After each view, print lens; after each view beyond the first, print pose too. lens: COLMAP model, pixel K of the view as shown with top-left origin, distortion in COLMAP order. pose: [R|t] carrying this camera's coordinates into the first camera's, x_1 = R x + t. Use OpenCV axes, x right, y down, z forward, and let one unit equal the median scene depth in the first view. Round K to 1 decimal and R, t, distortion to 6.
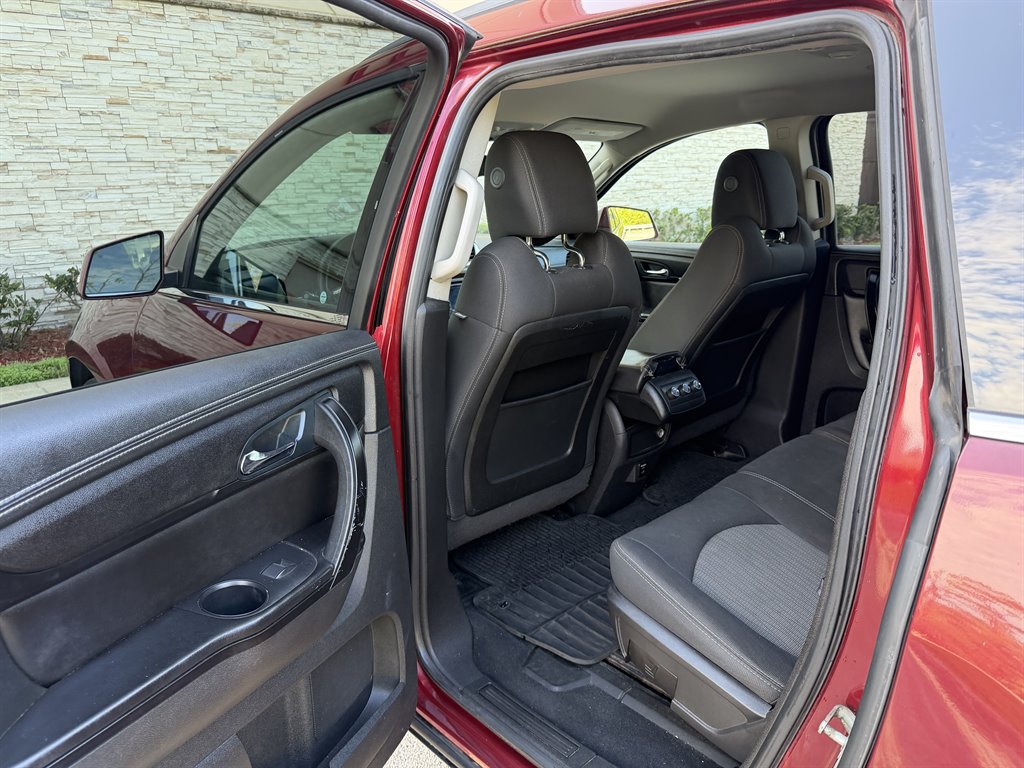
lens RADIAL K [[715.7, 0, 512.4], [0, 715.7, 391.4], [0, 0, 1]] dist [0.004397, -0.024560]
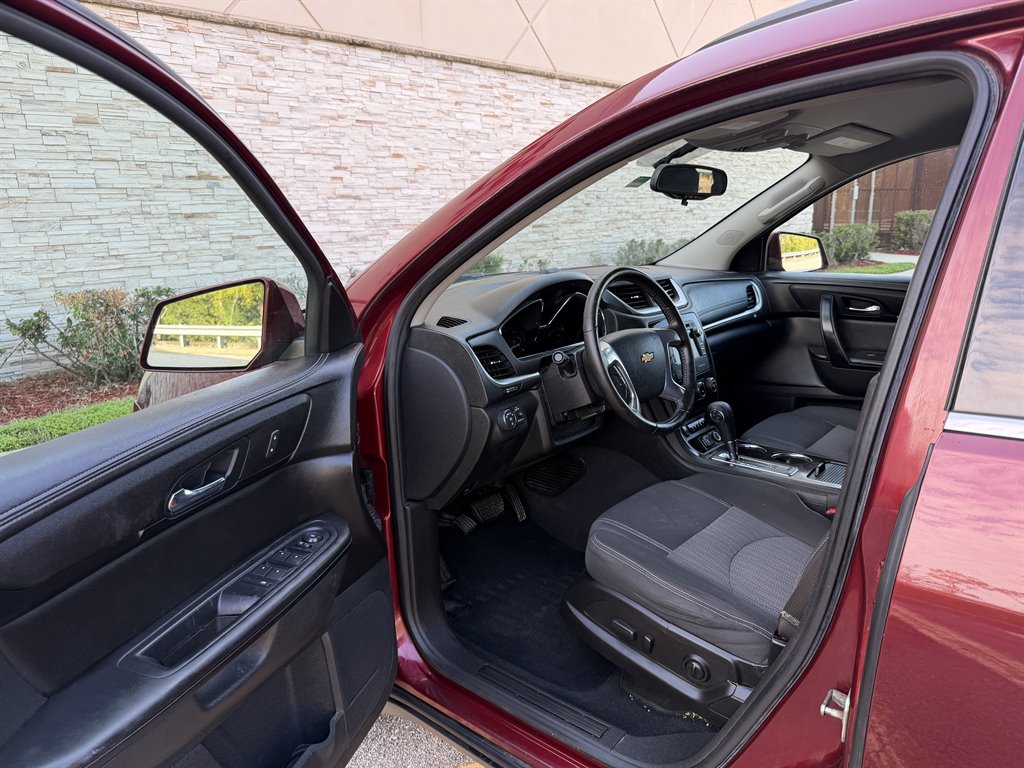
lens RADIAL K [[715.7, 0, 520.8], [0, 715.7, 389.8], [0, 0, 1]] dist [0.004397, -0.024560]
pose [[0.993727, -0.032892, 0.106884, -0.121867], [0.037079, 0.998611, -0.037422, -0.022566], [-0.105504, 0.041150, 0.993567, 0.084820]]
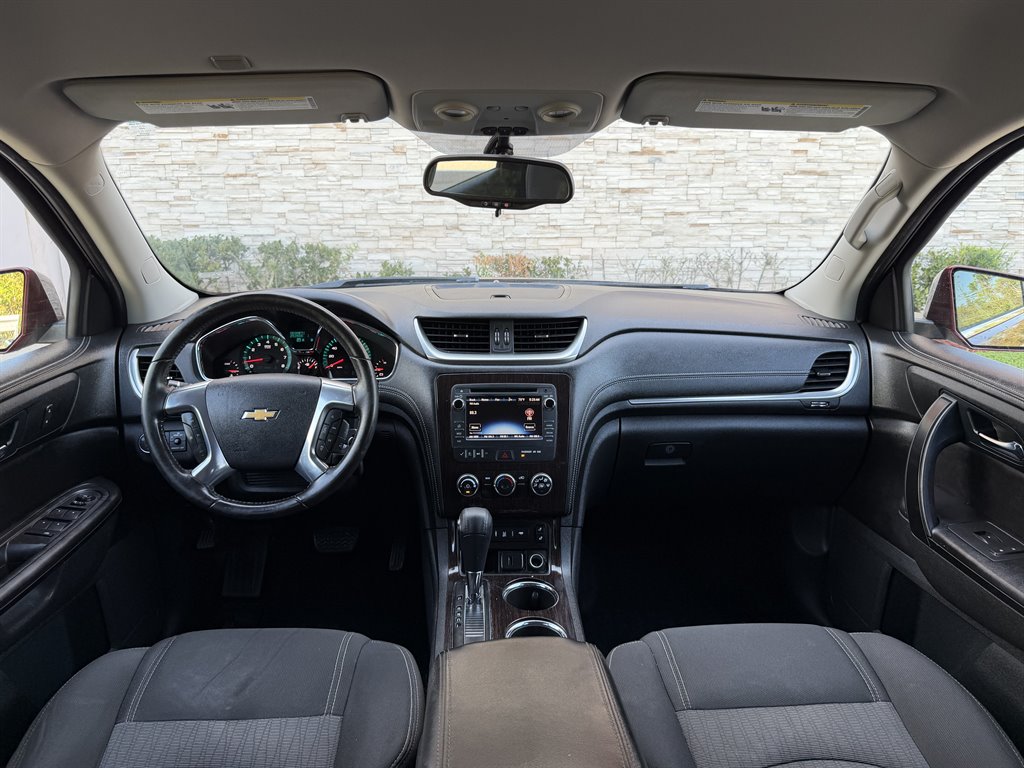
lens RADIAL K [[715.7, 0, 530.1], [0, 715.7, 407.2], [0, 0, 1]] dist [0.004397, -0.024560]
pose [[0.776933, 0.199290, -0.597208, 0.095845], [-0.186483, 0.978857, 0.084044, -0.071094], [0.601331, 0.046073, 0.797671, 0.211615]]
